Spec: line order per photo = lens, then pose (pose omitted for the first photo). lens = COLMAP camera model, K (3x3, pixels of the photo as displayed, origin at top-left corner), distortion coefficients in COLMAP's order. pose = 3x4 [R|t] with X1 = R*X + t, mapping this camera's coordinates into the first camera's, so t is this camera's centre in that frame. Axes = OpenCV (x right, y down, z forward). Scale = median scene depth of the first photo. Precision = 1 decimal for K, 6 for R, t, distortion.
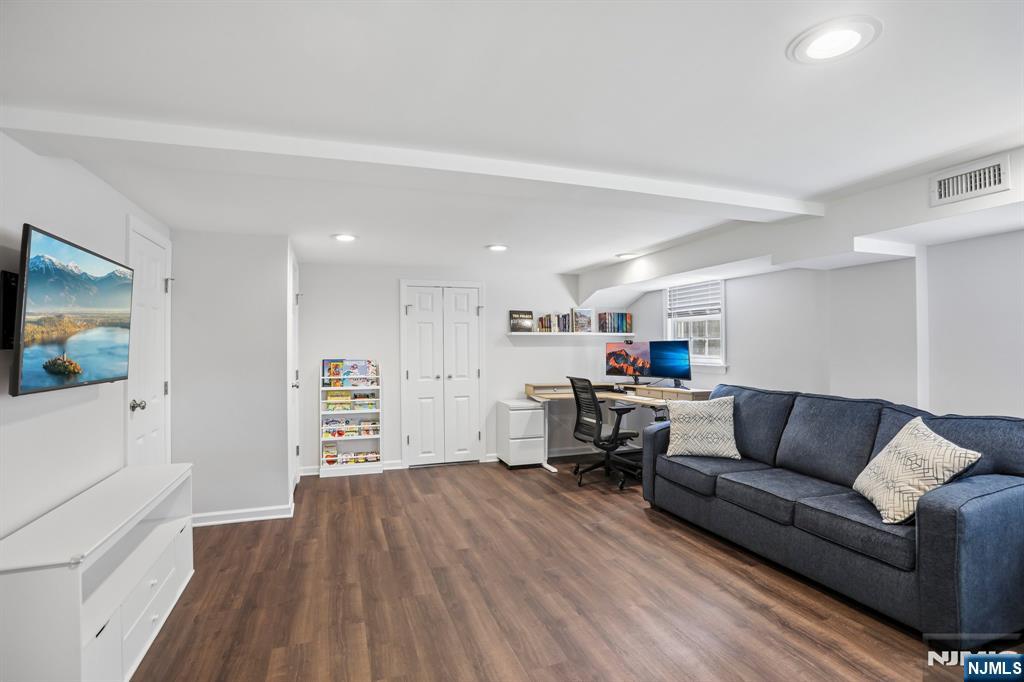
lens RADIAL K [[518.7, 0, 512.0], [0, 518.7, 341.0], [0, 0, 1]] dist [-0.083455, 0.035183]
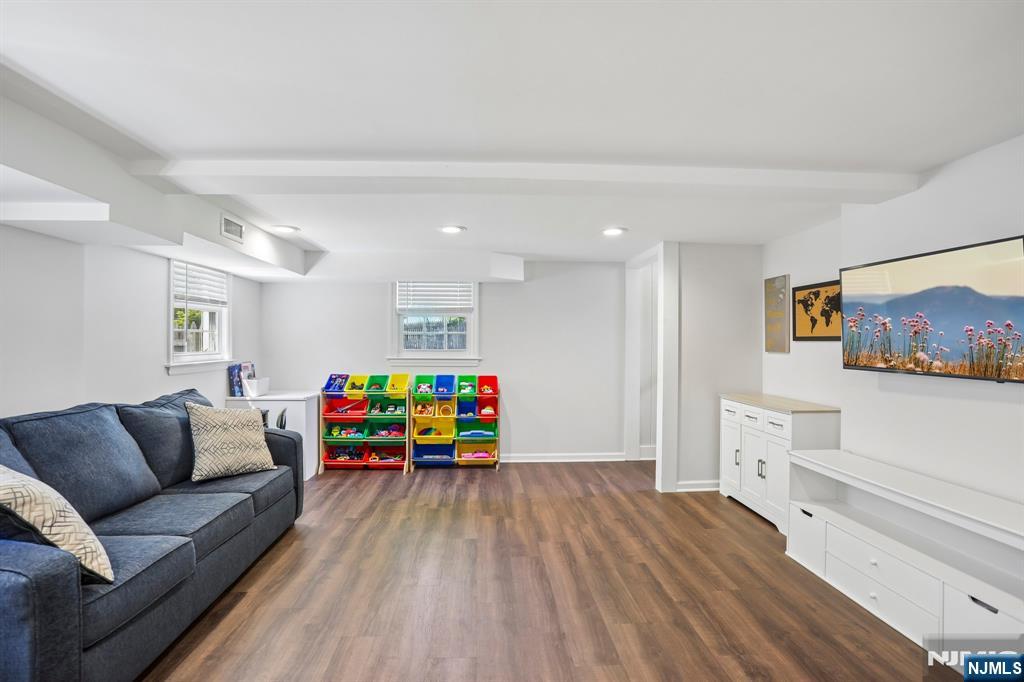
lens RADIAL K [[518.7, 0, 512.0], [0, 518.7, 341.0], [0, 0, 1]] dist [-0.083455, 0.035183]
pose [[-0.963334, 0.003629, 0.268281, -0.222581], [0.001499, 0.999966, -0.008145, 0.020950], [-0.268301, -0.007444, -0.963306, 1.871858]]
